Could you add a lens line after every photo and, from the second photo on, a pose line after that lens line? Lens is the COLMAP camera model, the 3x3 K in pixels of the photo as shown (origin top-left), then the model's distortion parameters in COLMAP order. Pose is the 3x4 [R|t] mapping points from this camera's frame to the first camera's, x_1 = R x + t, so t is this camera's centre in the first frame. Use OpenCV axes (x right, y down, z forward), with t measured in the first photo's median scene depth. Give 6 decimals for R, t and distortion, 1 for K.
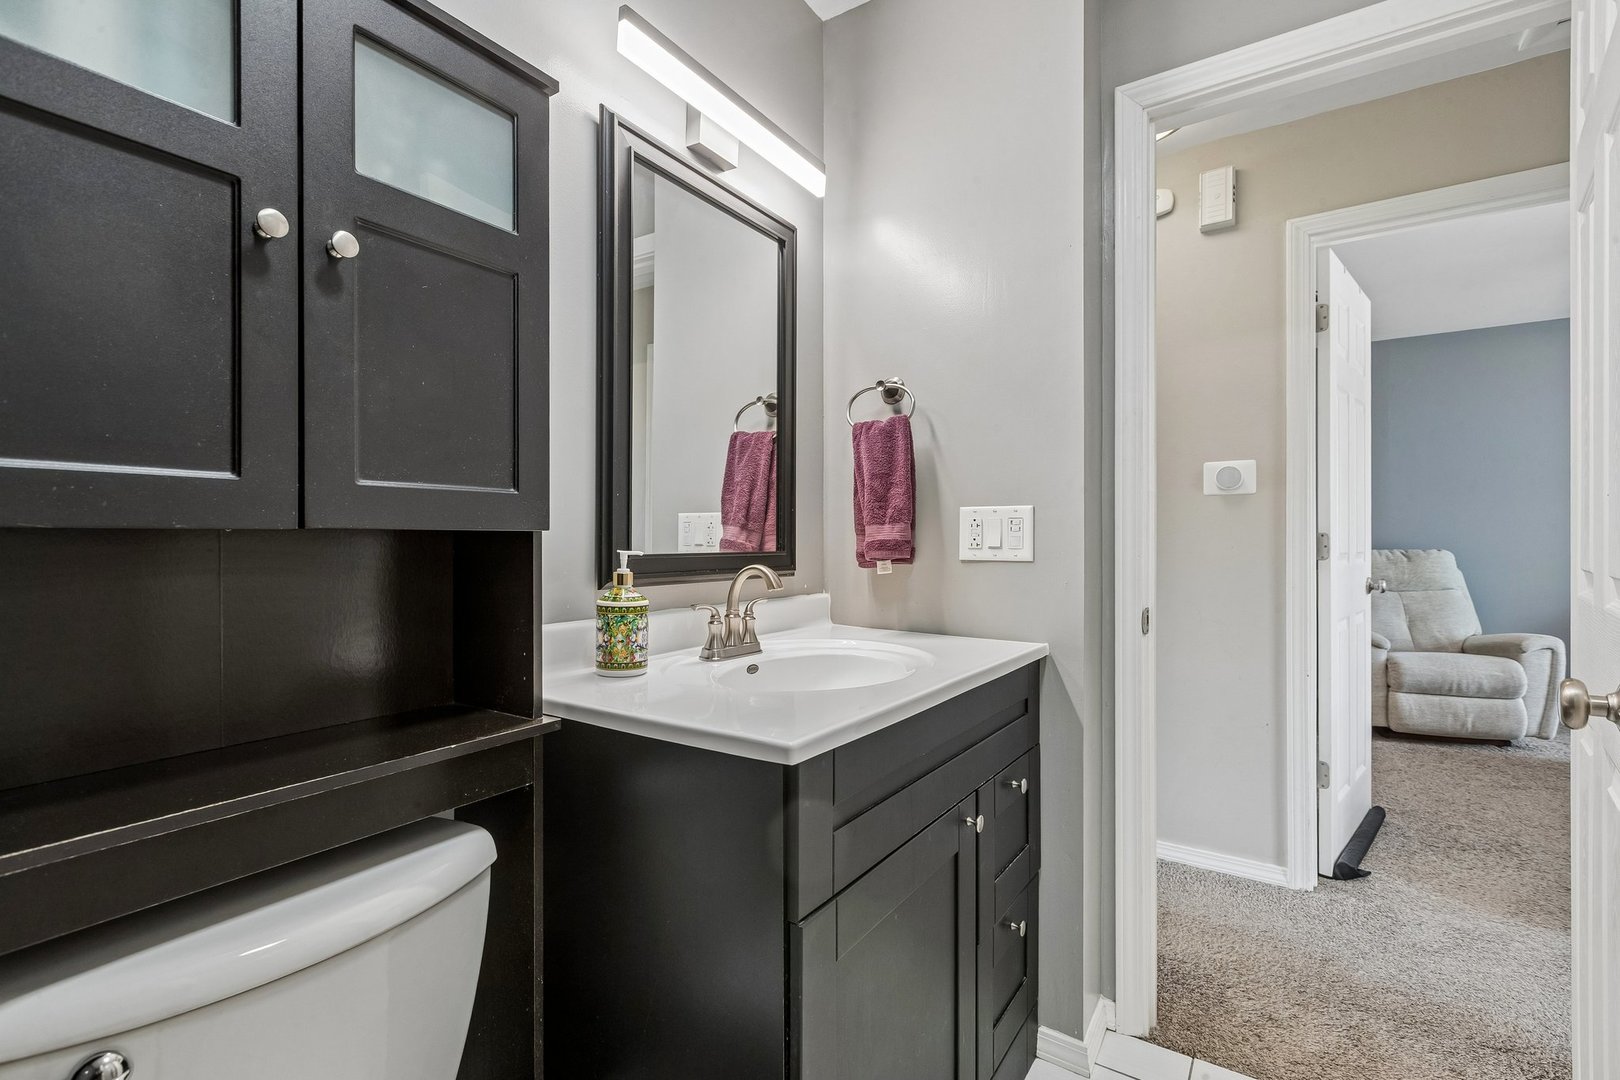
lens RADIAL K [[733.5, 0, 810.7], [0, 733.5, 534.6], [0, 0, 1]] dist [0.002906, -0.000982]
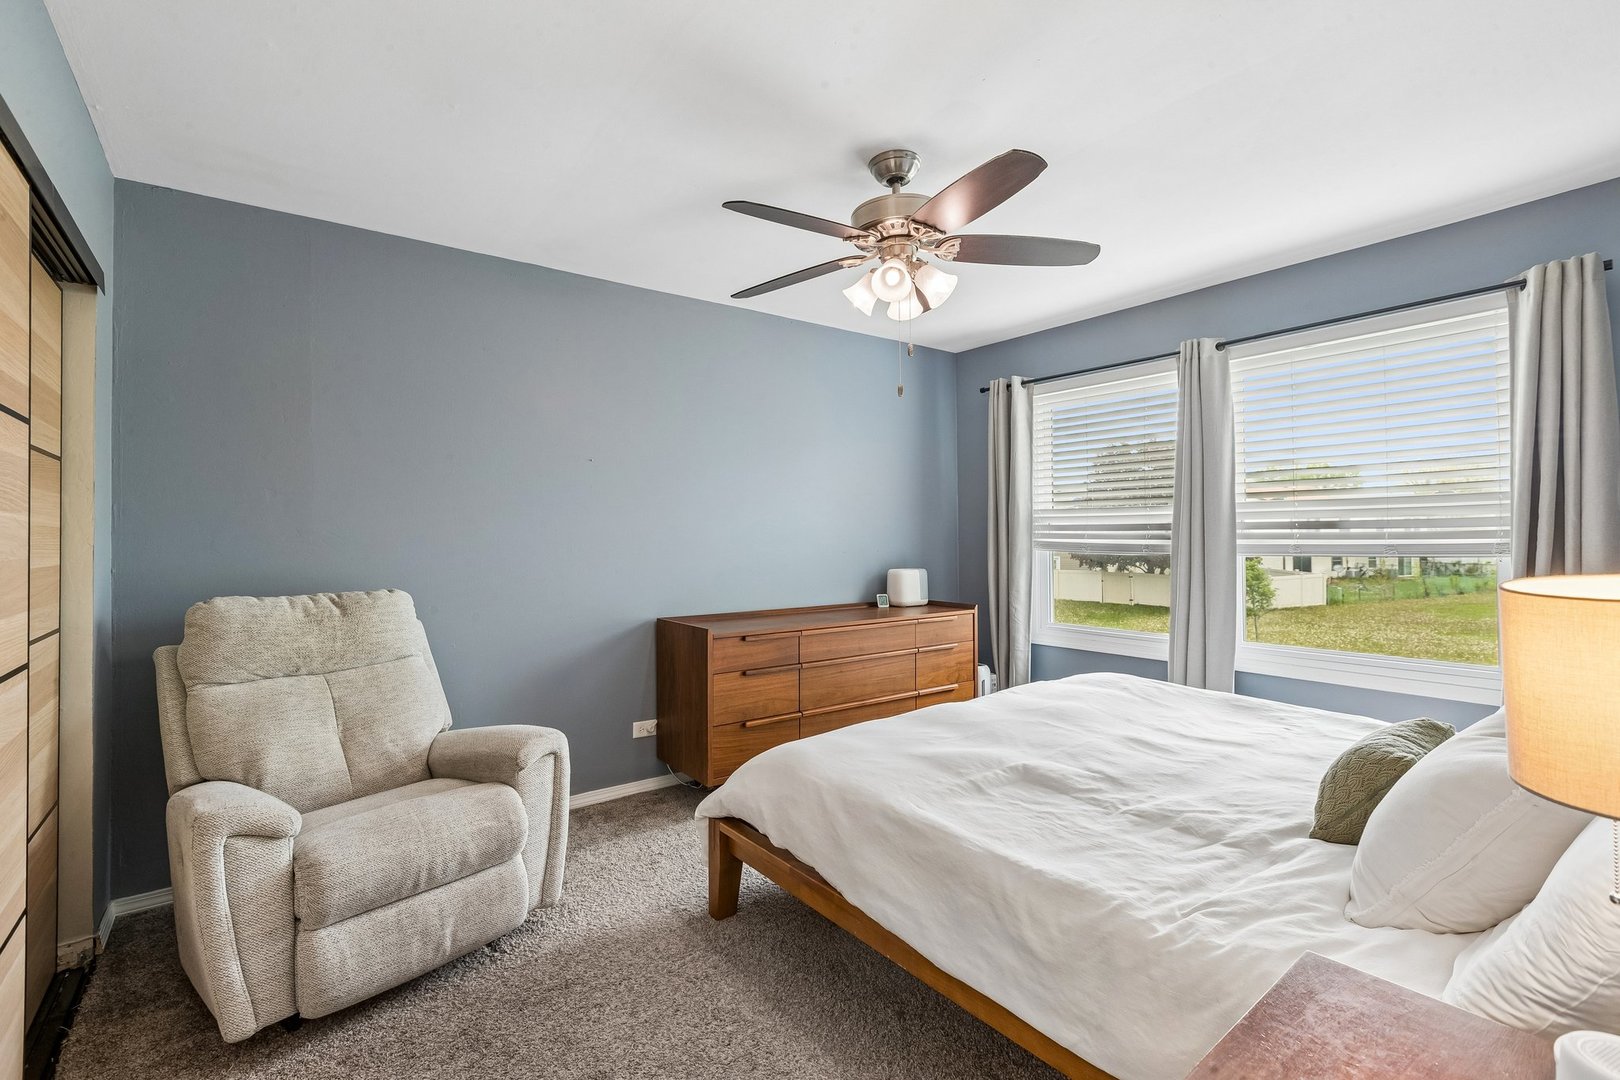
lens RADIAL K [[733.5, 0, 810.7], [0, 733.5, 534.6], [0, 0, 1]] dist [0.002906, -0.000982]
pose [[0.323502, 0.006251, 0.946207, 0.472282], [0.006024, 0.999944, -0.008666, -0.019663], [-0.946208, 0.008503, 0.323447, 0.569191]]
